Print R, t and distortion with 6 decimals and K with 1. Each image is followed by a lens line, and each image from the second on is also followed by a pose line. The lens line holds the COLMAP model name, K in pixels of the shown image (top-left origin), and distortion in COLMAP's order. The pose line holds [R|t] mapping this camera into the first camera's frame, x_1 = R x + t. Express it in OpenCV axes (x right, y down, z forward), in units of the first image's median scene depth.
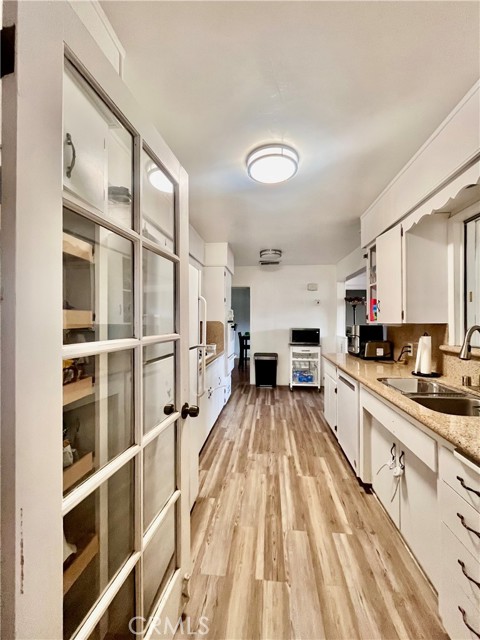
lens RADIAL K [[259.9, 0, 240.2], [0, 259.9, 320.8], [0, 0, 1]] dist [-0.000007, -0.000005]
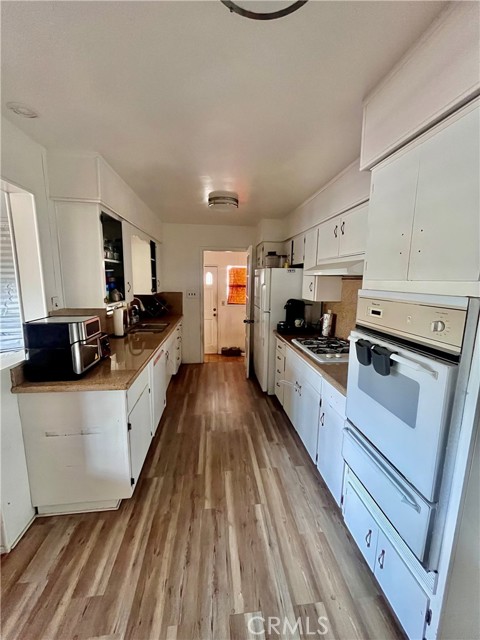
lens RADIAL K [[259.9, 0, 240.2], [0, 259.9, 319.8], [0, 0, 1]] dist [-0.000007, -0.000005]
pose [[-0.975298, 0.027201, -0.219213, 0.257659], [-0.007187, 0.987956, 0.154569, -0.079859], [0.220777, 0.152326, -0.963356, 1.791153]]
